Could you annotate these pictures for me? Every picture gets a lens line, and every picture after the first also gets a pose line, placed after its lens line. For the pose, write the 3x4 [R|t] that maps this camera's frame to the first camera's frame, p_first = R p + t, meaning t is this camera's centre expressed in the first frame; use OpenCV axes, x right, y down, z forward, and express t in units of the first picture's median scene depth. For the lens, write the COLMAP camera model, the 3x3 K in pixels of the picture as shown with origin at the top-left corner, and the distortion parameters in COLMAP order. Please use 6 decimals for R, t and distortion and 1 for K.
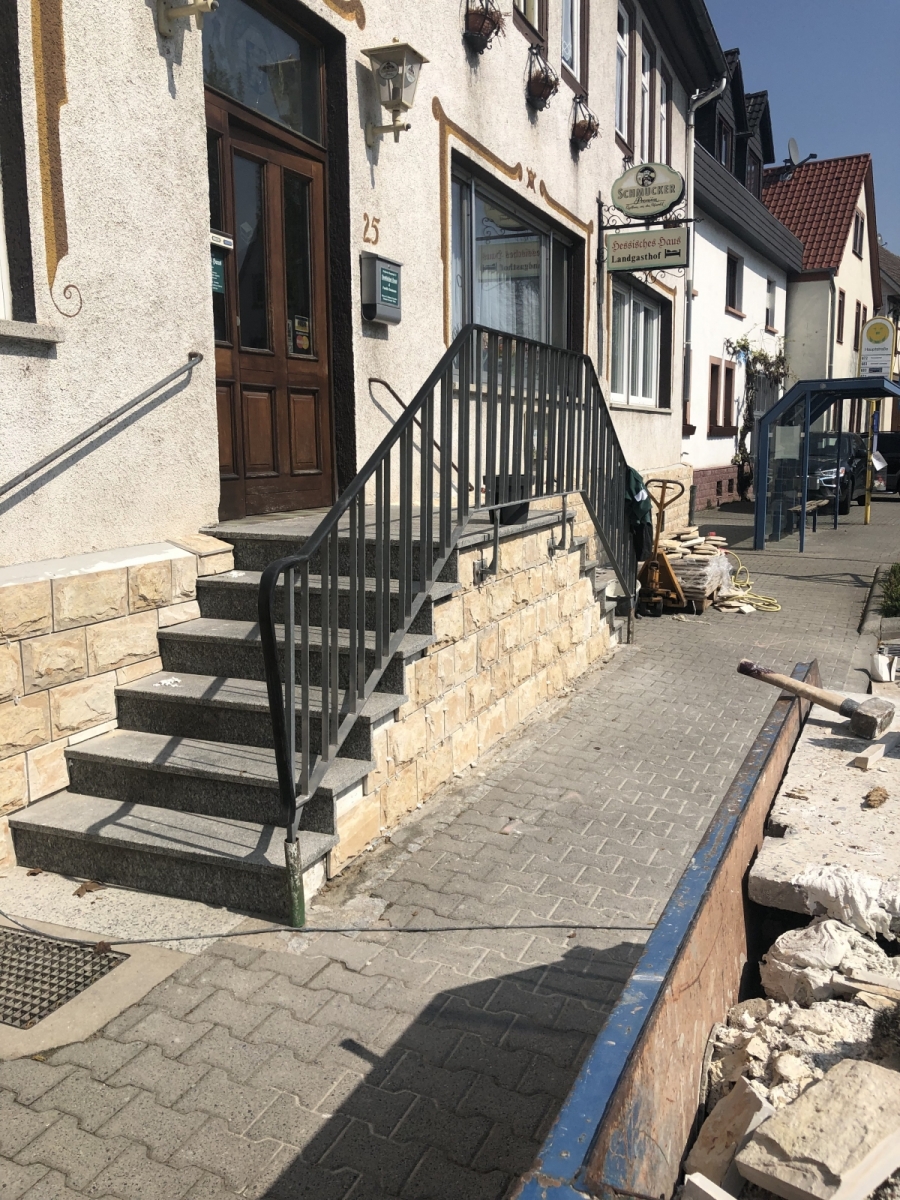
lens RADIAL K [[978.3, 0, 457.1], [0, 978.3, 588.1], [0, 0, 1]] dist [0.028137, -0.030579]
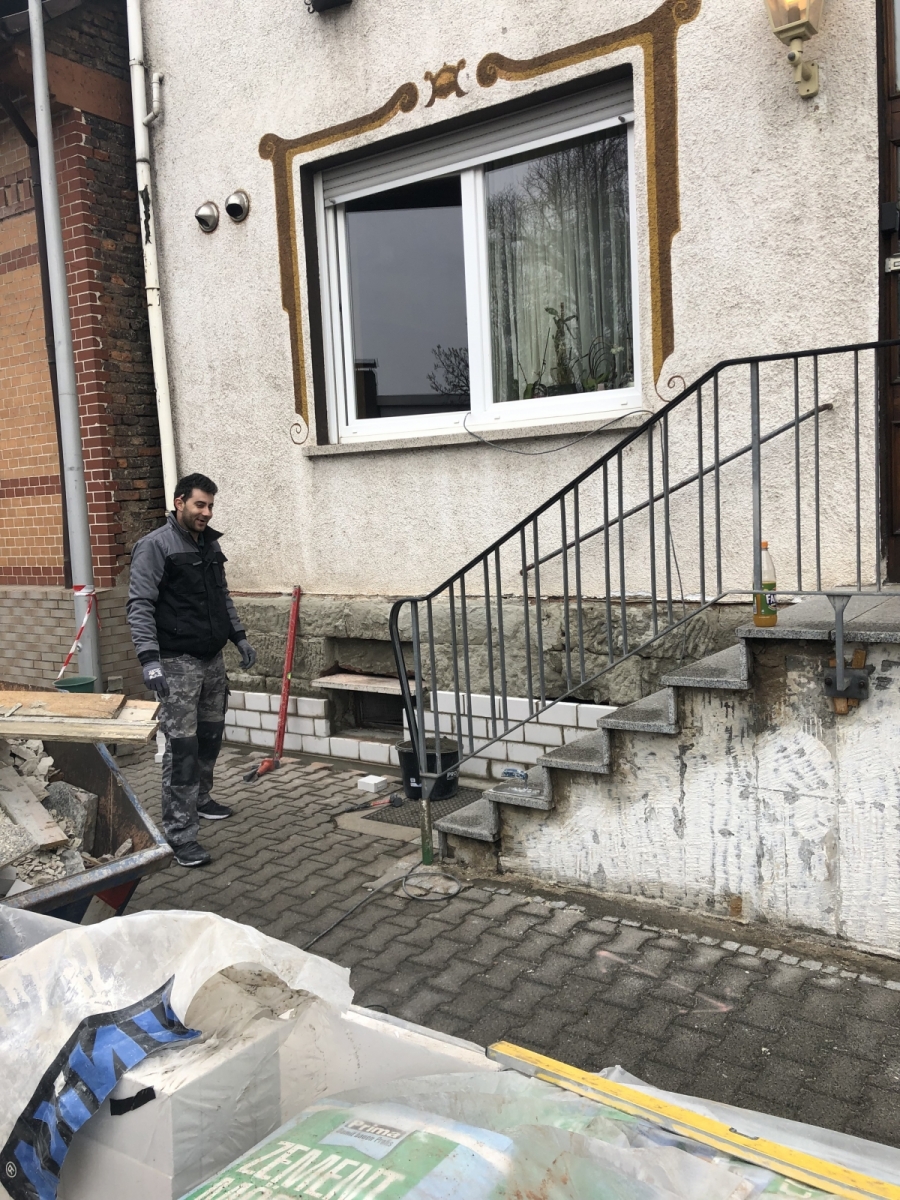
lens RADIAL K [[978.3, 0, 457.1], [0, 978.3, 588.1], [0, 0, 1]] dist [0.028137, -0.030579]
pose [[-0.208077, 0.103041, -0.972670, 0.718132], [-0.097833, 0.987256, 0.125515, -0.137824], [0.973207, 0.121276, -0.195344, 0.803514]]
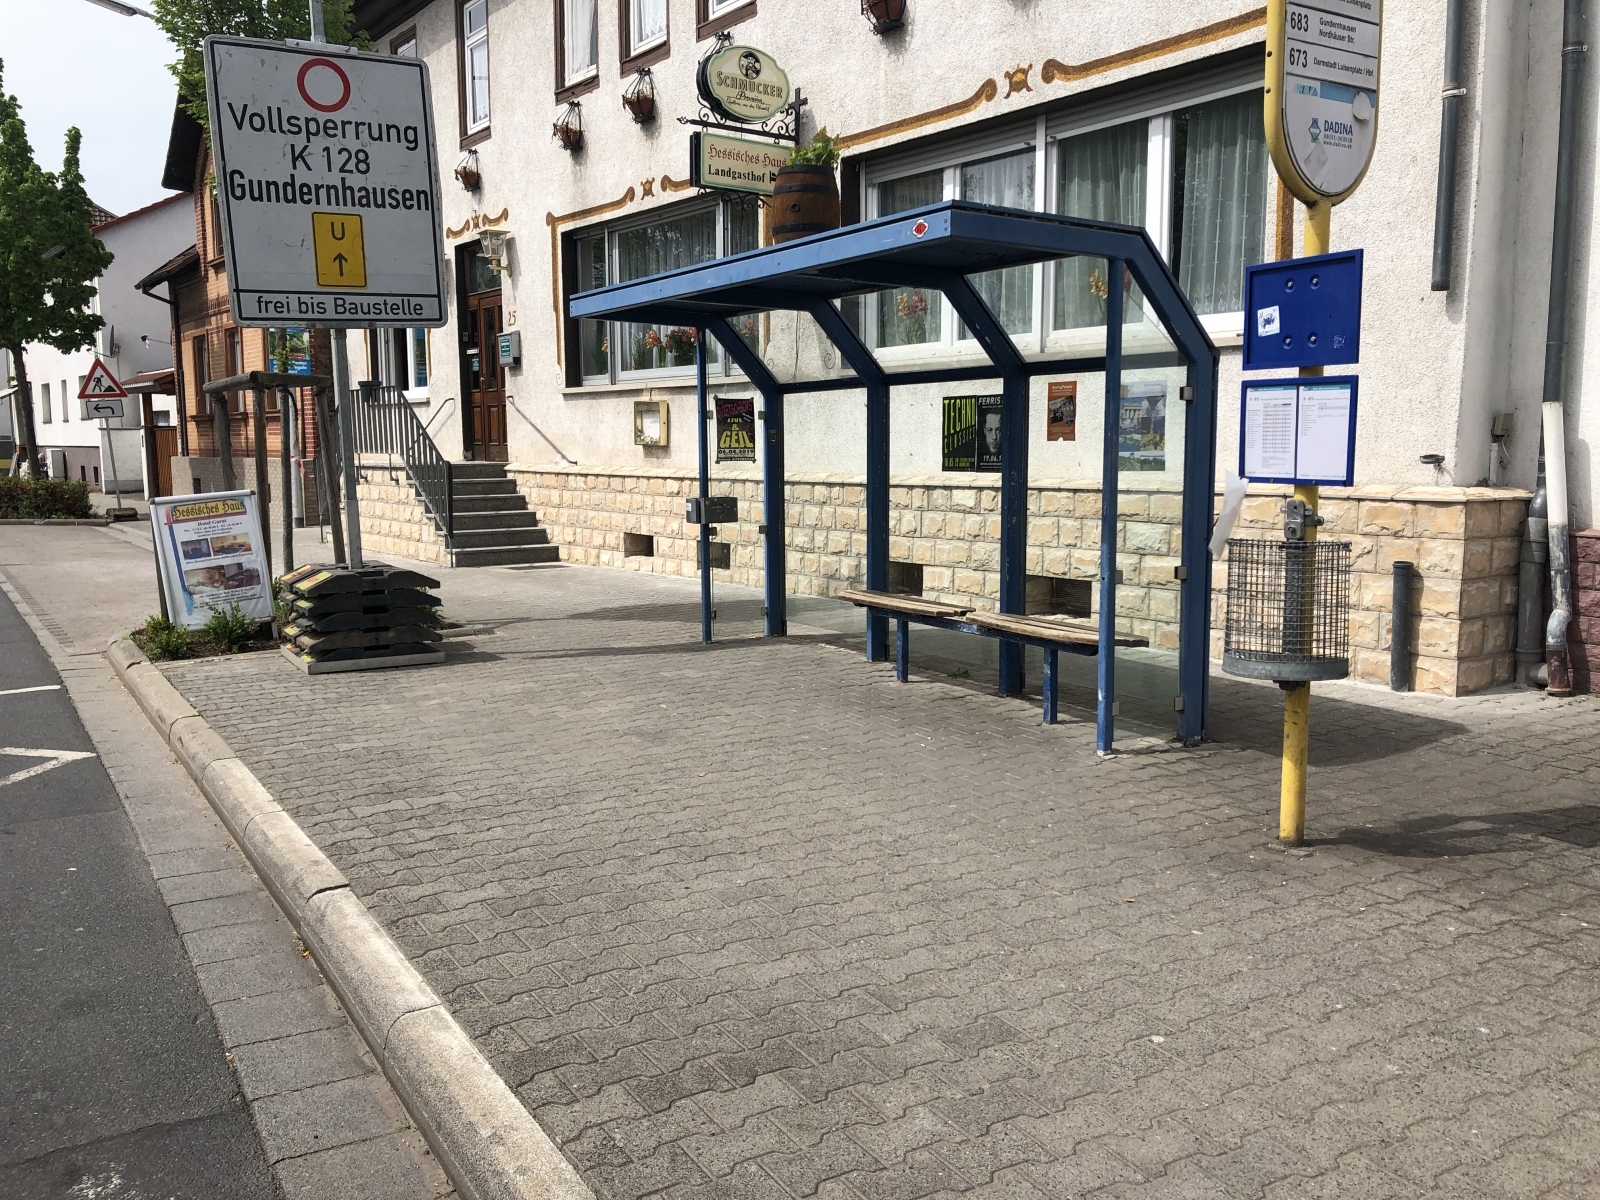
lens RADIAL K [[1304.5, 0, 800.0], [0, 1304.5, 600.0], [0, 0, 1]] dist [0.028137, -0.030579]
pose [[-0.507760, 0.113933, -0.853932, 2.343884], [-0.121825, 0.971760, 0.202092, -0.524549], [0.852842, 0.206645, -0.479541, 3.542250]]
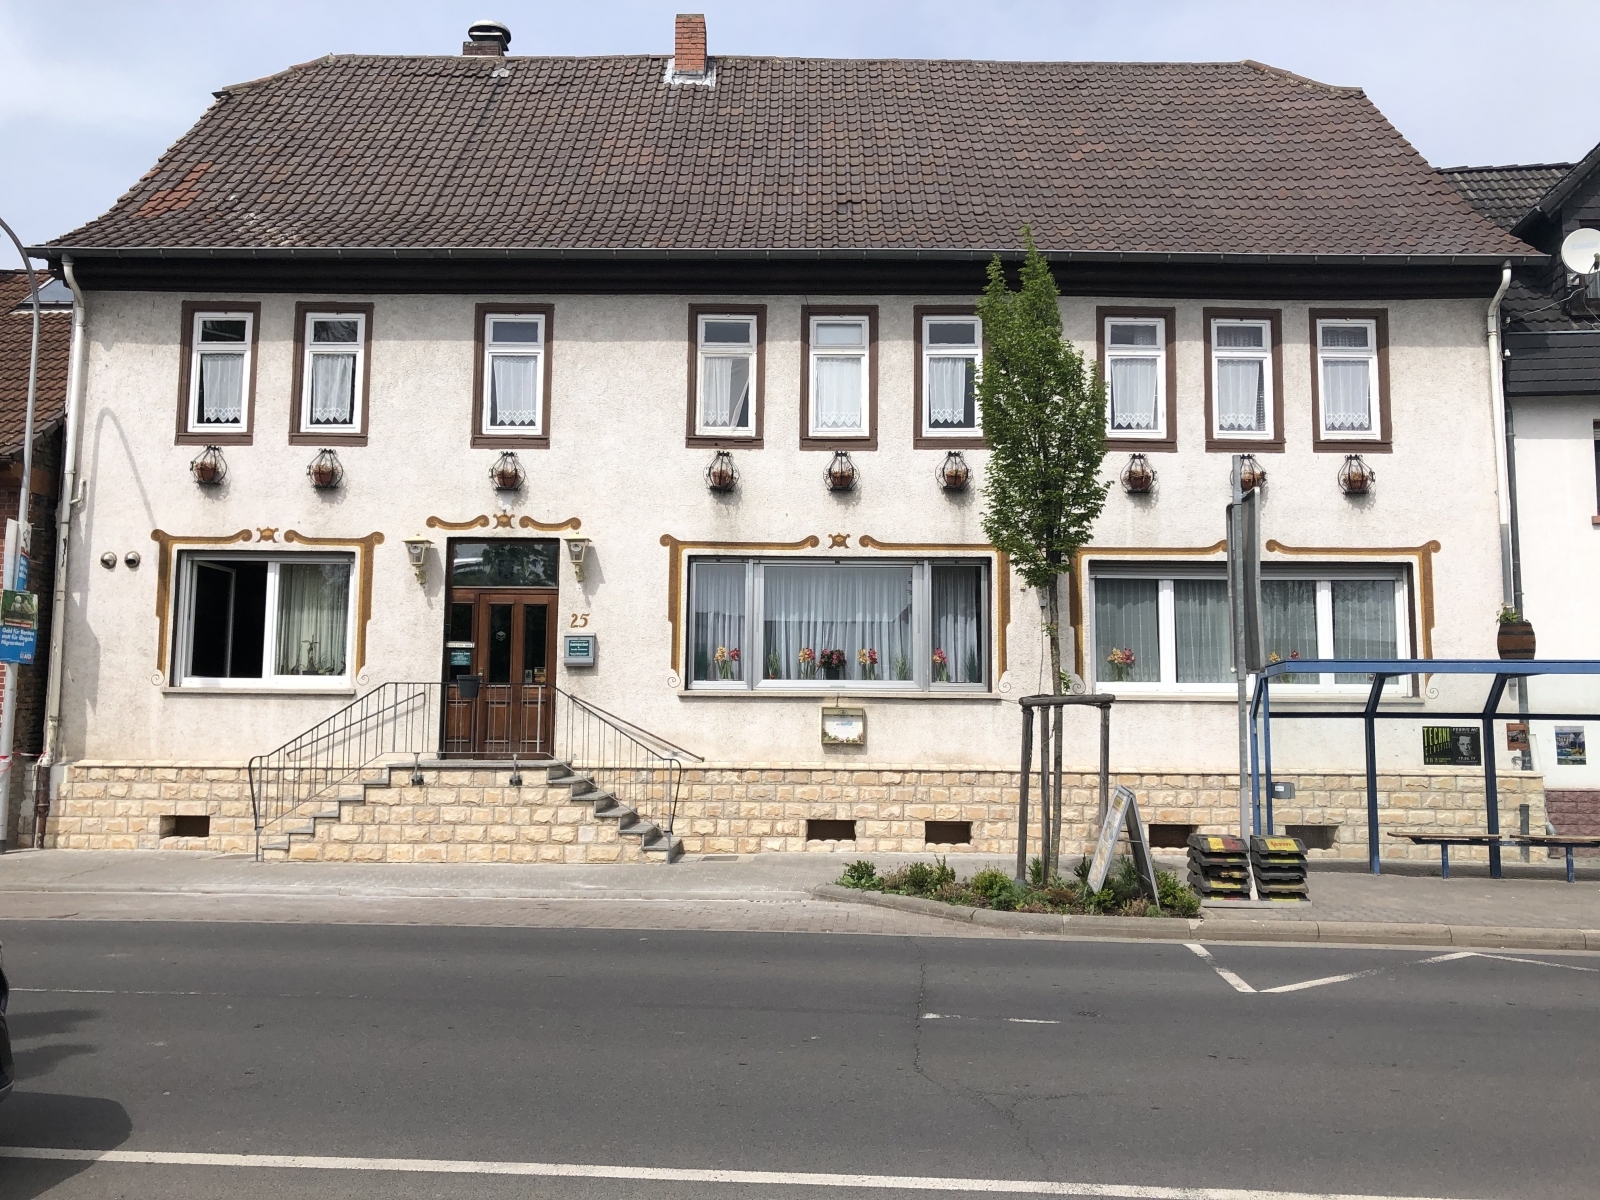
lens RADIAL K [[1262.4, 0, 798.1], [0, 1262.4, 614.7], [0, 0, 1]] dist [0.094169, -0.168221]
pose [[0.369812, -0.075391, -0.926043, 3.069735], [-0.151084, 0.978557, -0.140001, -0.110277], [0.916740, 0.191684, 0.350492, 0.643184]]
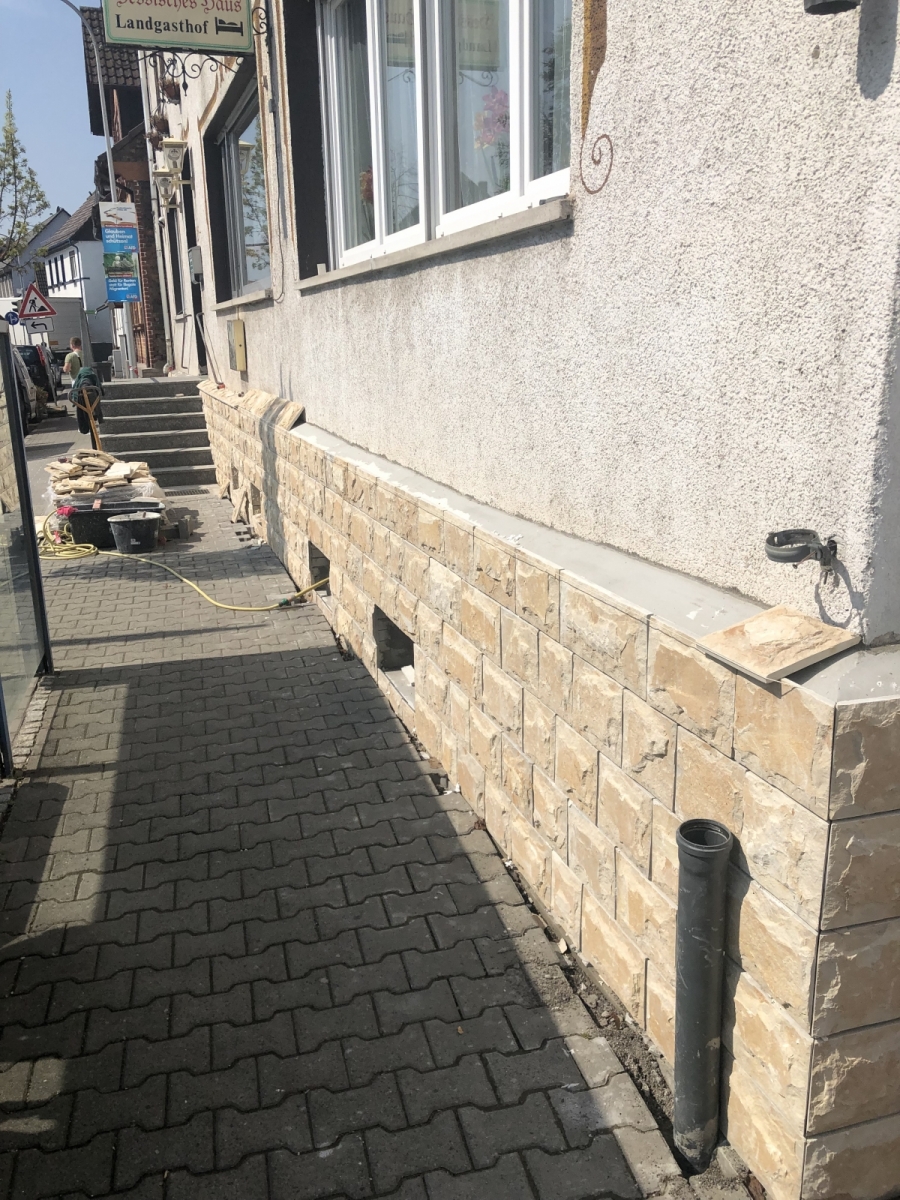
lens RADIAL K [[978.3, 0, 457.1], [0, 978.3, 588.1], [0, 0, 1]] dist [0.028137, -0.030579]
pose [[-0.737799, 0.196809, -0.645693, 1.145168], [-0.070483, 0.928863, 0.363656, -0.575924], [0.671331, 0.313815, -0.671442, 3.576888]]
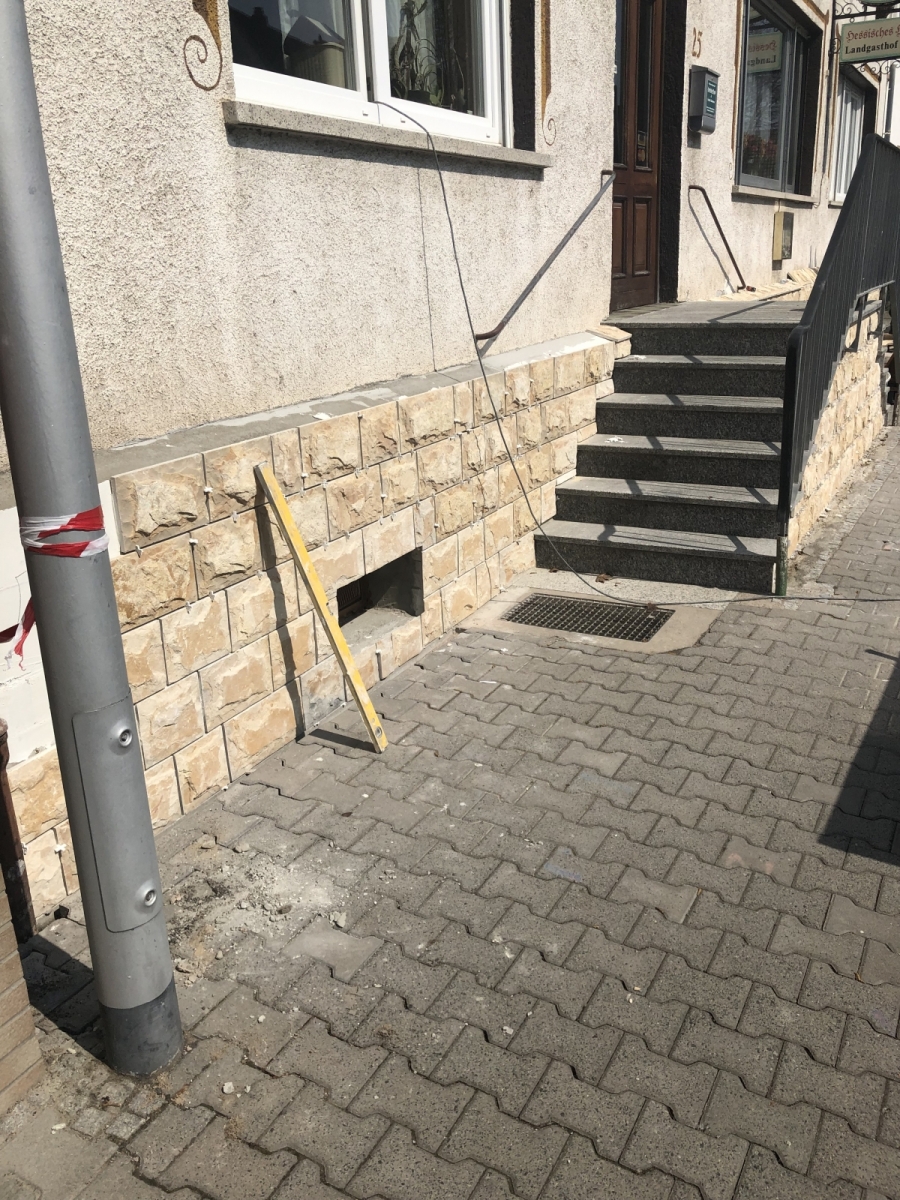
lens RADIAL K [[976.7, 0, 450.5], [0, 976.7, 590.3], [0, 0, 1]] dist [0.032103, -0.051748]
pose [[0.994346, 0.002539, -0.106160, -0.308608], [0.016786, 0.983386, 0.180747, 0.044691], [0.104856, -0.181507, 0.977783, -0.276751]]
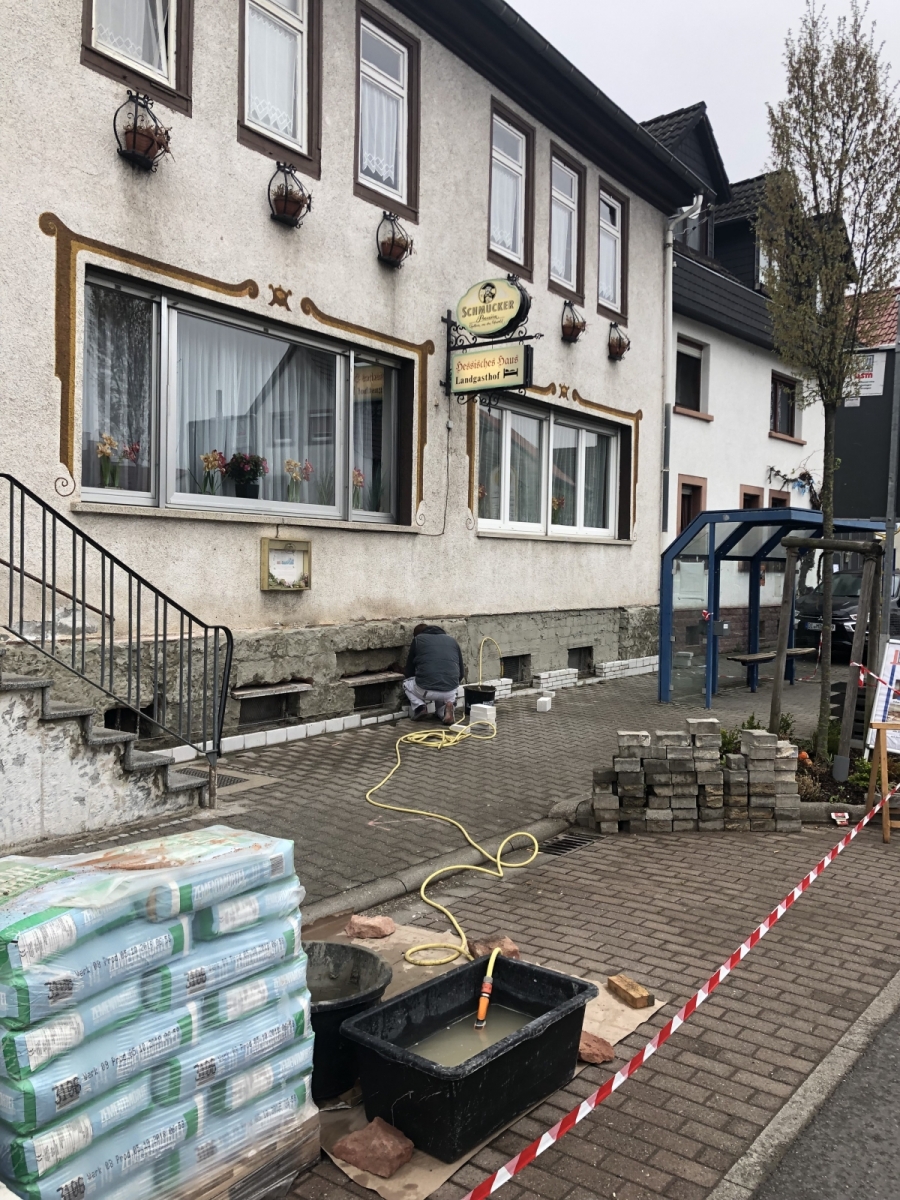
lens RADIAL K [[978.3, 0, 457.1], [0, 978.3, 588.1], [0, 0, 1]] dist [0.028137, -0.030579]
pose [[0.974366, 0.029701, -0.222999, 0.843797], [-0.057979, 0.990915, -0.121349, -0.061426], [0.217369, 0.131168, 0.967236, 0.292581]]
